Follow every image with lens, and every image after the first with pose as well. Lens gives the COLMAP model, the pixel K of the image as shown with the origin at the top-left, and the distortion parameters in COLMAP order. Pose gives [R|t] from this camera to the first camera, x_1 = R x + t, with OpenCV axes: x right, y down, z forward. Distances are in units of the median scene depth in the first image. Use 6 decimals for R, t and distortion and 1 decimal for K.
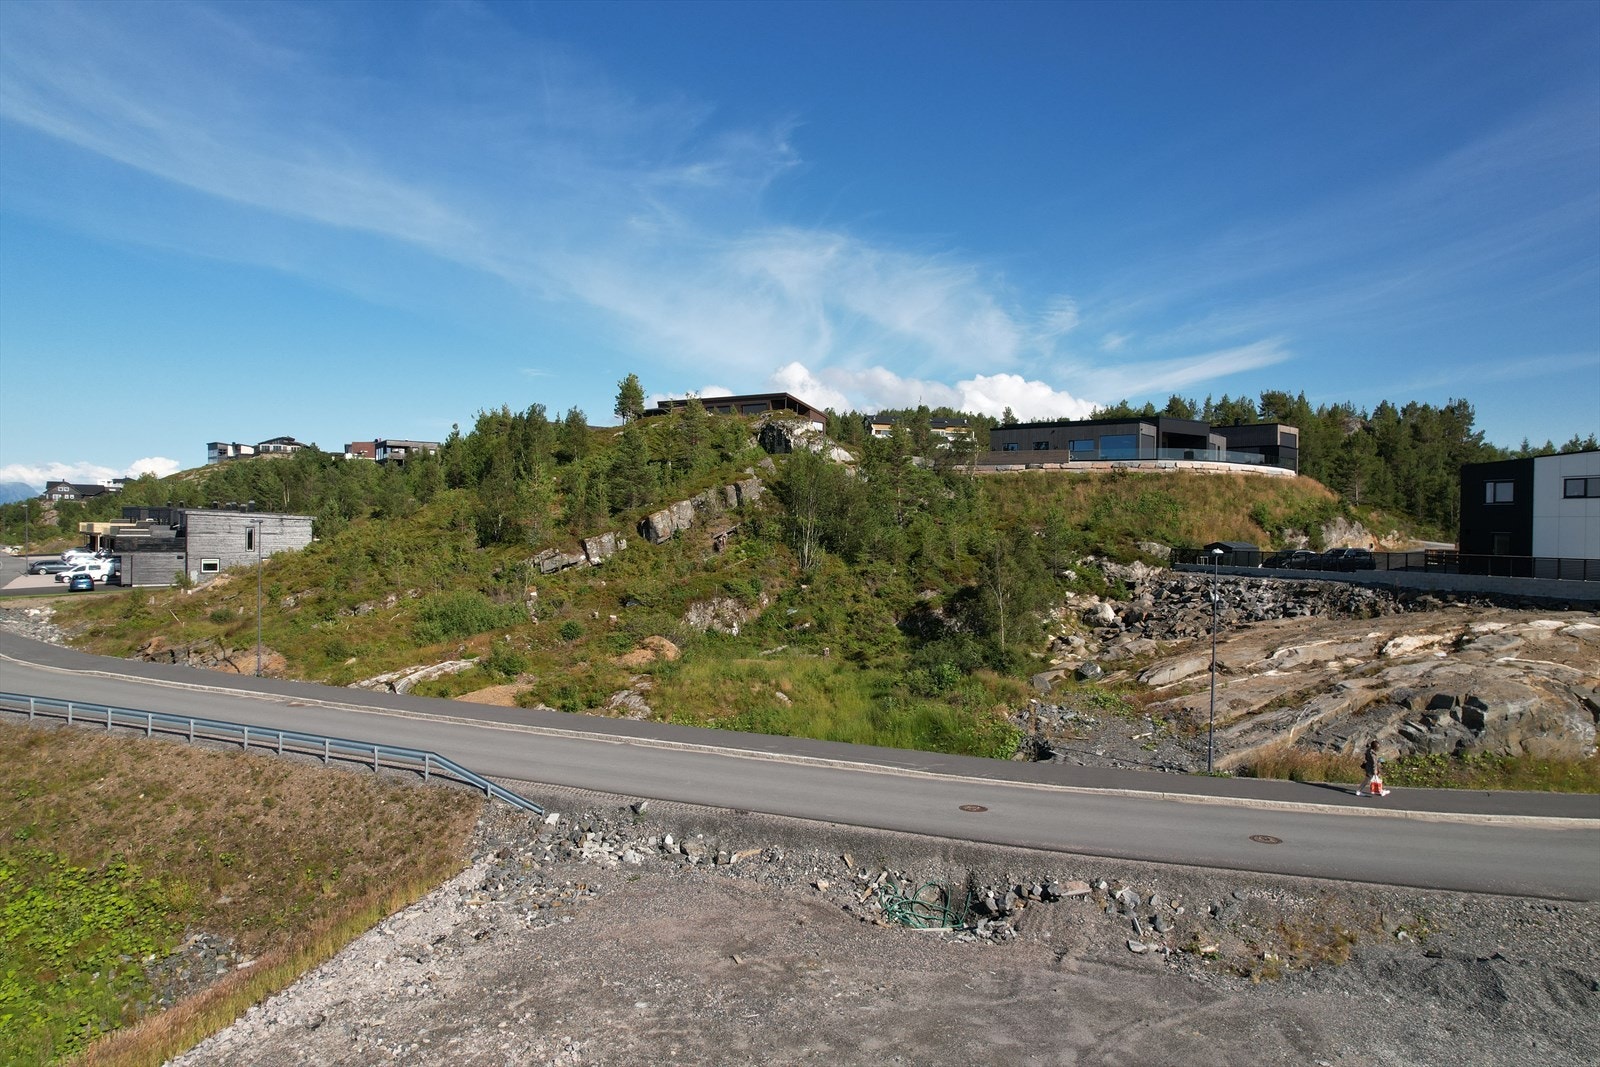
lens RADIAL K [[1014.7, 0, 789.9], [0, 1014.7, 540.7], [0, 0, 1]] dist [-0.075675, 0.058806]
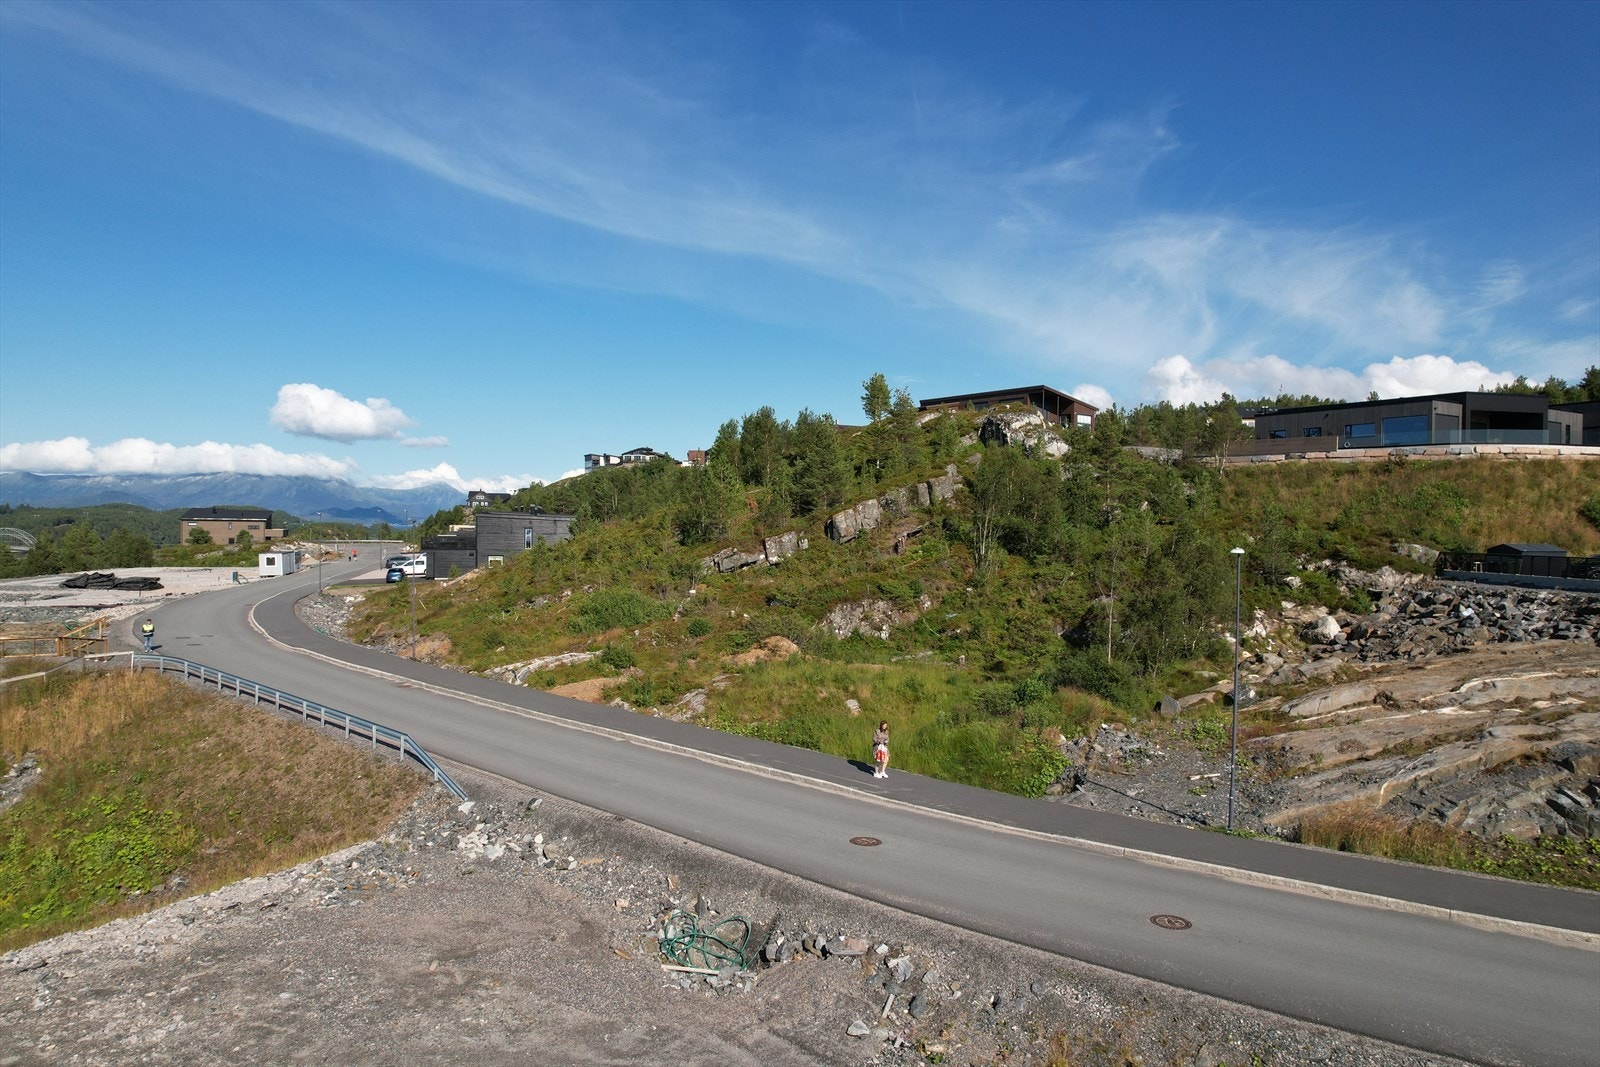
lens RADIAL K [[1014.7, 0, 797.9], [0, 1014.7, 522.9], [0, 0, 1]] dist [-0.075675, 0.058806]
pose [[0.937540, -0.003045, -0.347865, 0.187730], [-0.004085, 0.999796, -0.019762, 0.002782], [0.347855, 0.019948, 0.937336, 0.066743]]
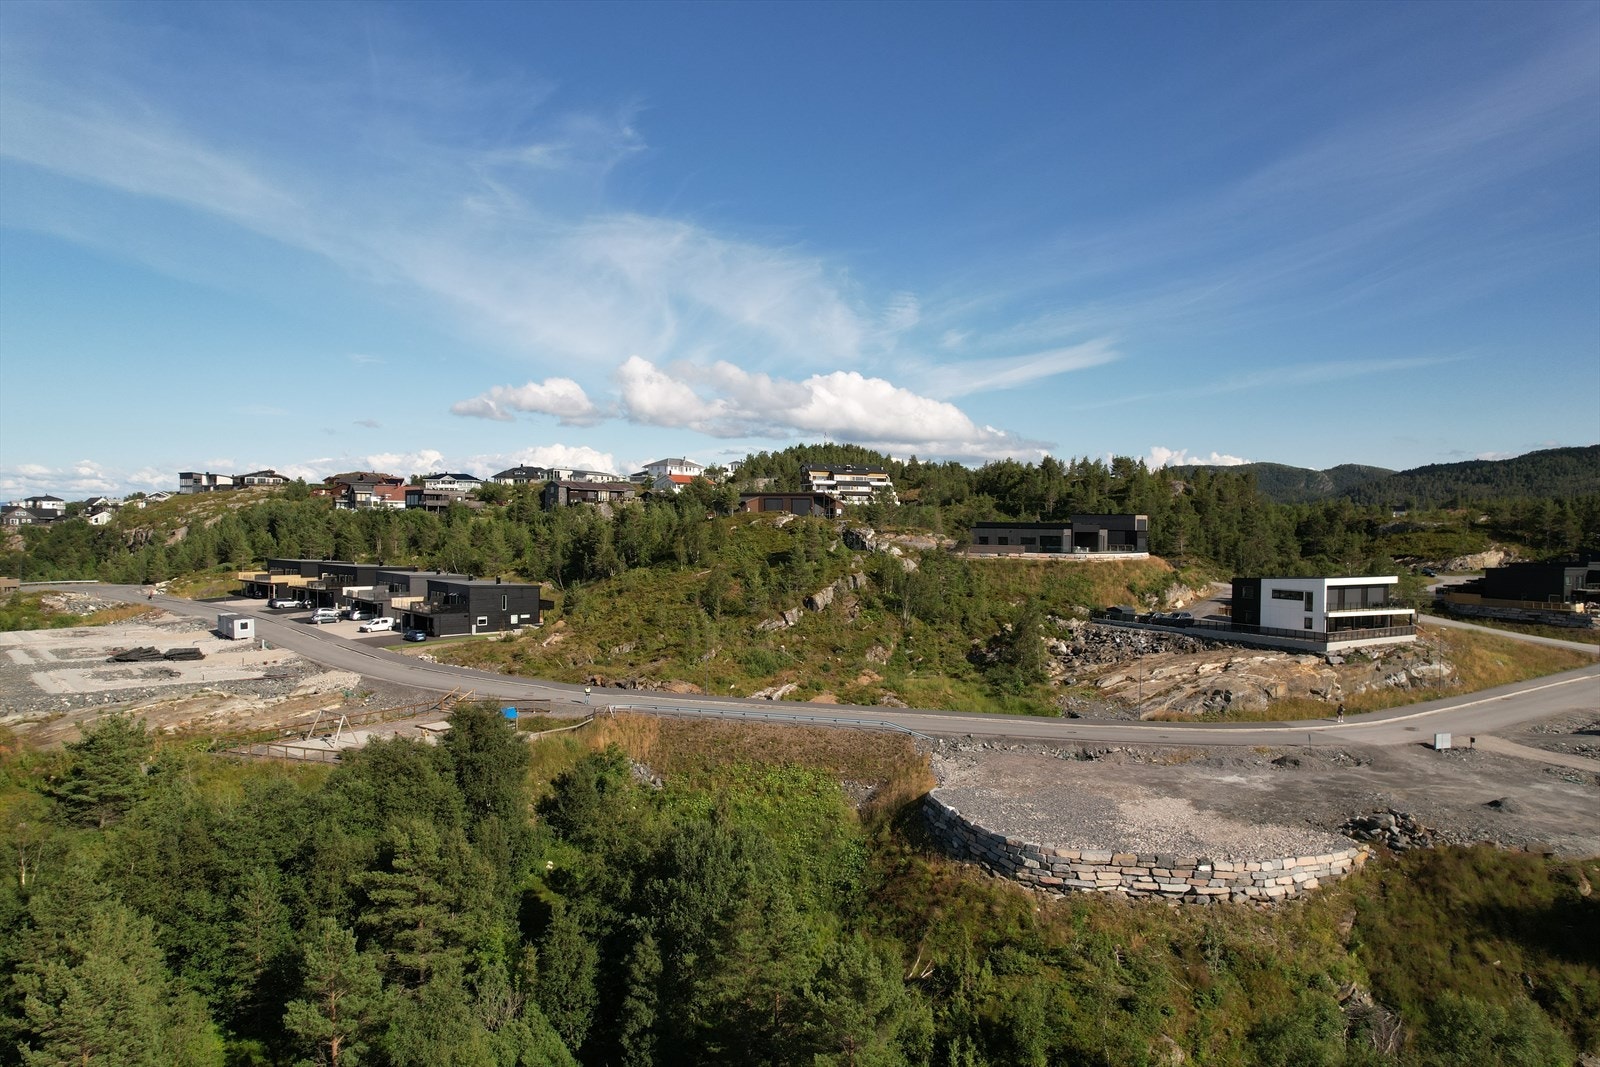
lens RADIAL K [[1014.7, 0, 797.7], [0, 1014.7, 572.8], [0, 0, 1]] dist [-0.075675, 0.058806]
pose [[0.987342, -0.008119, 0.158399, -0.482217], [0.002128, 0.999277, 0.037955, -0.144182], [-0.158593, -0.037138, 0.986645, -0.802827]]
